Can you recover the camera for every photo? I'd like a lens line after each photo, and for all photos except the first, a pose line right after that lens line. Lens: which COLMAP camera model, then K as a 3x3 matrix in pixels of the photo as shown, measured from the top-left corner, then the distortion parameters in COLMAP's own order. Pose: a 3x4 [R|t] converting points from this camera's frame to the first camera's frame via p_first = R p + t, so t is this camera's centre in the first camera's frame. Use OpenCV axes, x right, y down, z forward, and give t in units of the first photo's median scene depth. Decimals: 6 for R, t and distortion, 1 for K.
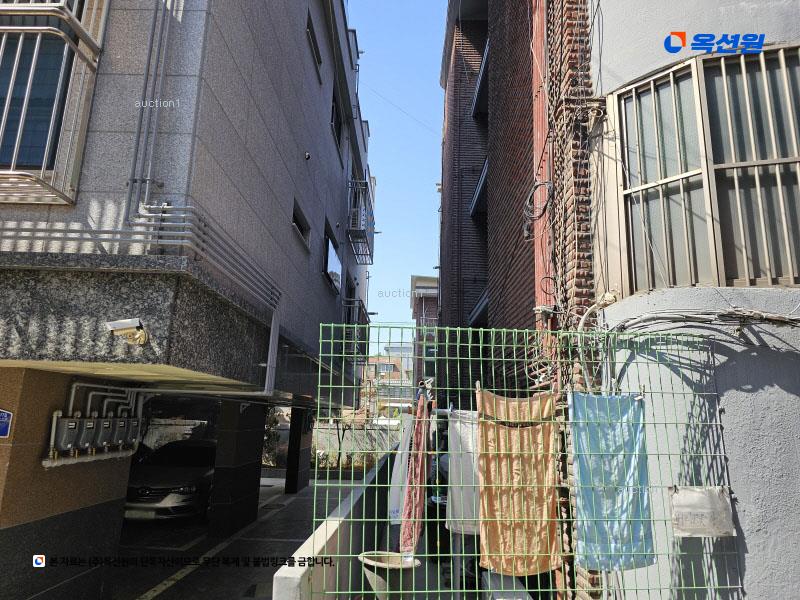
lens RADIAL K [[527.5, 0, 399.2], [0, 527.5, 297.0], [0, 0, 1]] dist [0.014996, -0.002054]
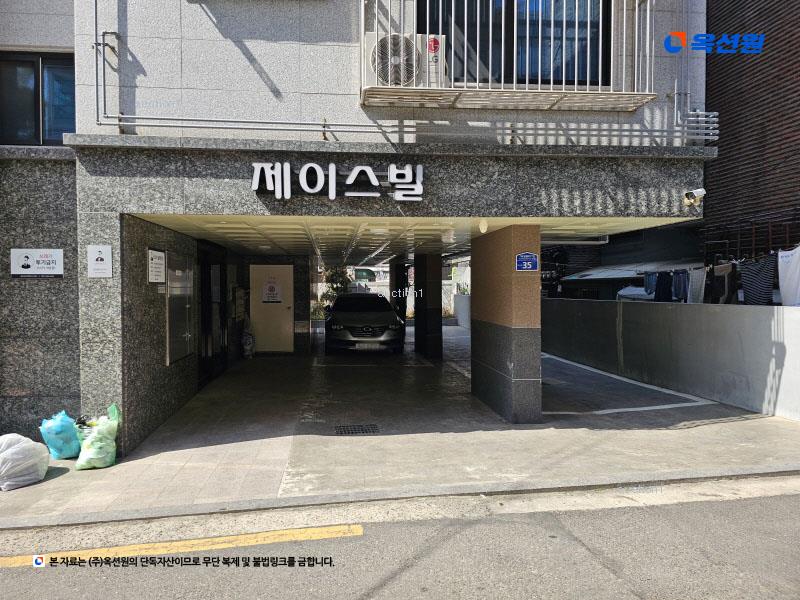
lens RADIAL K [[527.5, 0, 399.3], [0, 527.5, 304.9], [0, 0, 1]] dist [0.014996, -0.002054]
pose [[0.996651, -0.034407, 0.074185, -1.434438], [0.017211, 0.975112, 0.221043, 0.014159], [-0.079944, -0.219026, 0.972438, -0.518203]]
